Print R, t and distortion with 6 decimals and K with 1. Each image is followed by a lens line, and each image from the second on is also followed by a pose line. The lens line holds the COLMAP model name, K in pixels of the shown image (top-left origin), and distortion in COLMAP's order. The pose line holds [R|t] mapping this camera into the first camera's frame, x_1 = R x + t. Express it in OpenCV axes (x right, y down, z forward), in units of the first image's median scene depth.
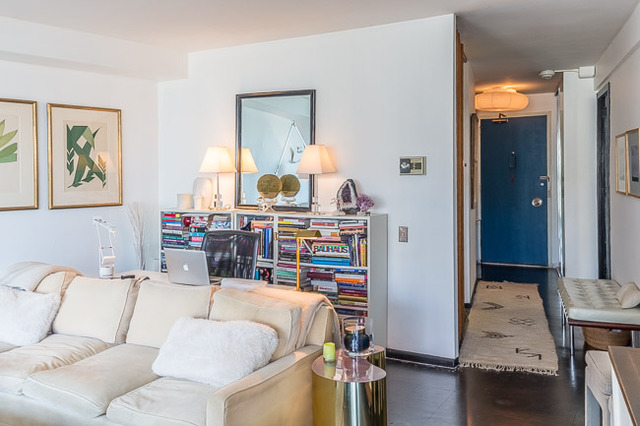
lens RADIAL K [[577.4, 0, 303.6], [0, 577.4, 193.3], [0, 0, 1]] dist [0.085038, -0.003256]
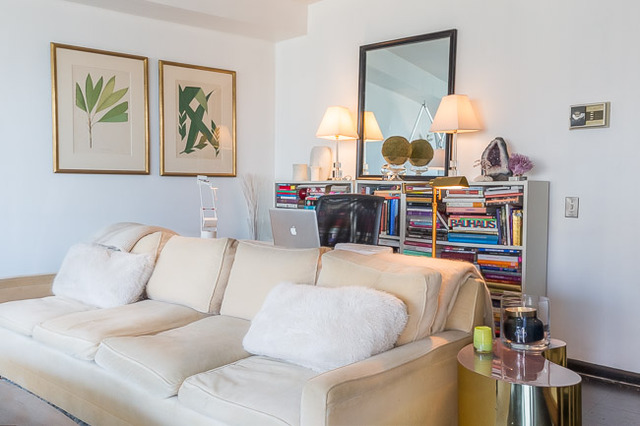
lens RADIAL K [[577.4, 0, 303.6], [0, 577.4, 193.3], [0, 0, 1]] dist [0.085038, -0.003256]
pose [[0.976605, 0.016959, -0.214373, -0.010431], [-0.017481, 0.999847, -0.000539, 0.060776], [0.214331, 0.004274, 0.976752, 0.161119]]
